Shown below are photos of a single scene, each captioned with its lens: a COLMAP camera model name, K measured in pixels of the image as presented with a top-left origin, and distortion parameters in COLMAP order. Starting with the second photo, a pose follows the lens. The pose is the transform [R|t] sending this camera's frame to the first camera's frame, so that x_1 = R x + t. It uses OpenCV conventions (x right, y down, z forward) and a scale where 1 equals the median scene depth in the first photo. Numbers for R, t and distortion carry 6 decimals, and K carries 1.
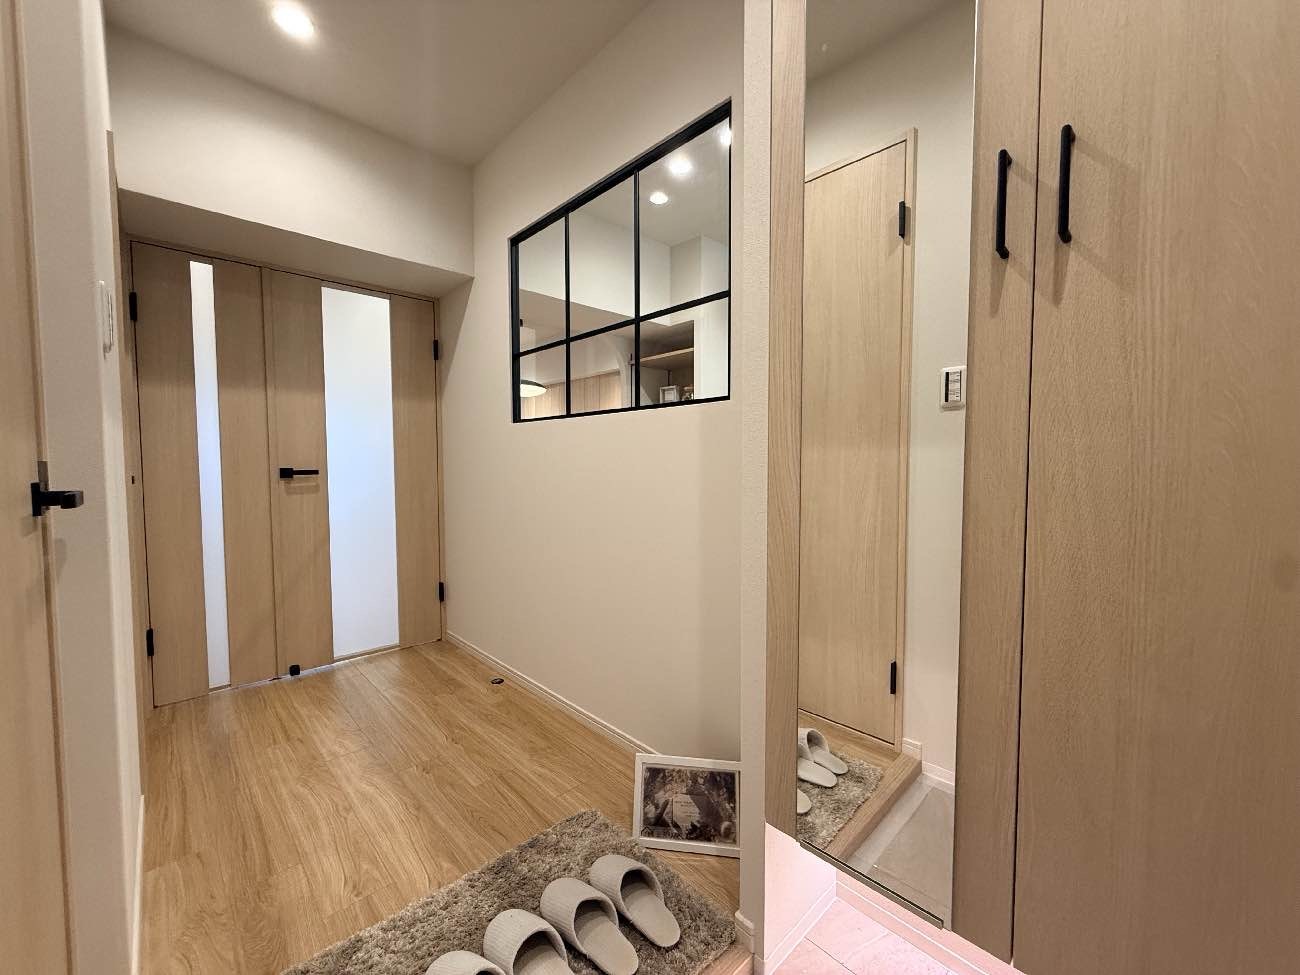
lens RADIAL K [[517.2, 0, 649.2], [0, 517.2, 485.1], [0, 0, 1]] dist [-0.004412, -0.000857]
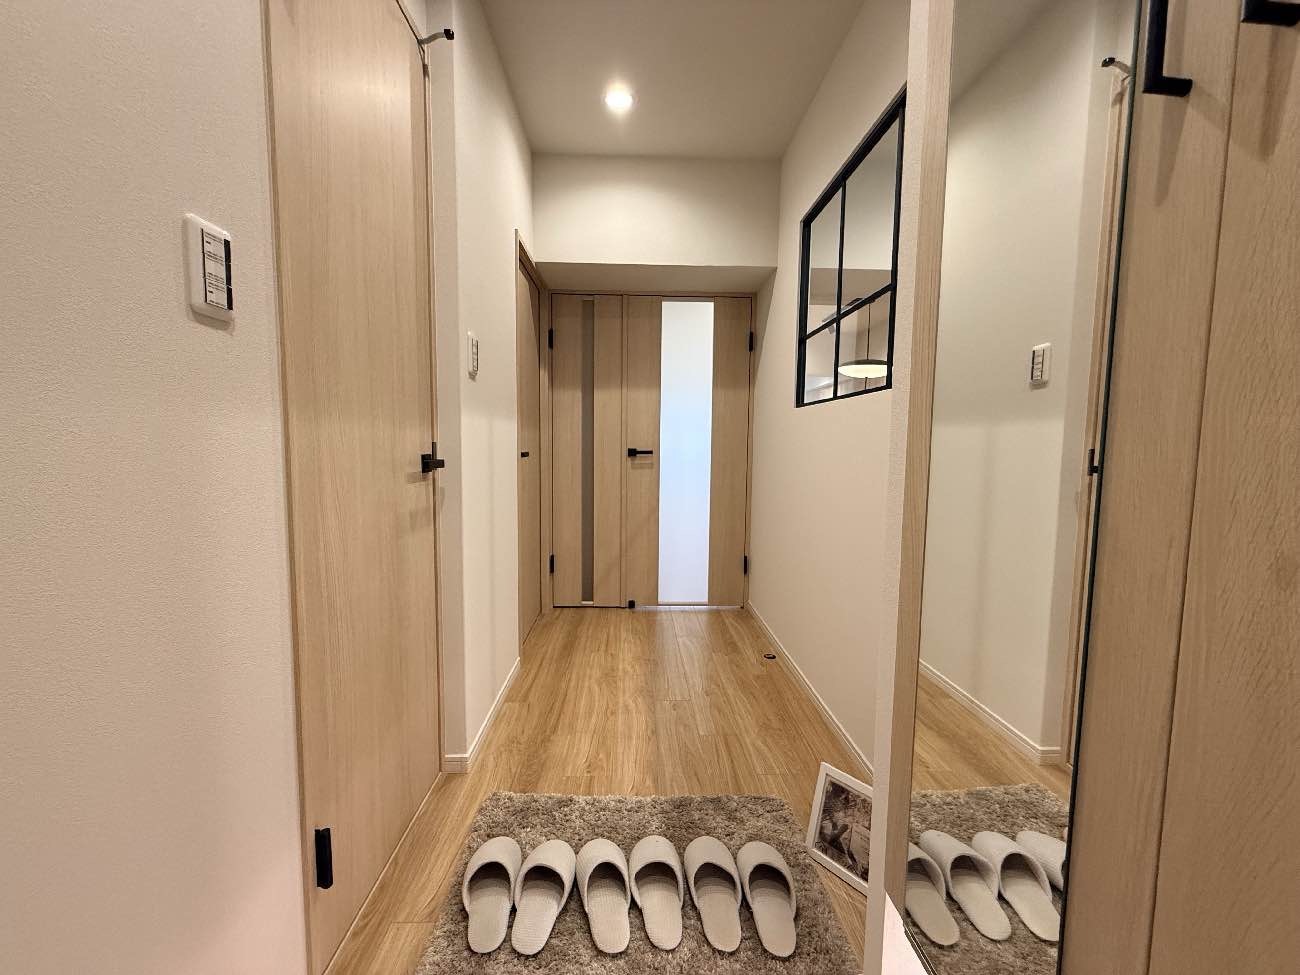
lens RADIAL K [[517.2, 0, 647.8], [0, 517.2, 484.4], [0, 0, 1]] dist [-0.004412, -0.000857]
pose [[0.744028, 0.063029, -0.665169, 0.267878], [-0.042577, 0.997990, 0.046942, -0.008251], [0.666790, -0.006606, 0.745216, 0.080433]]
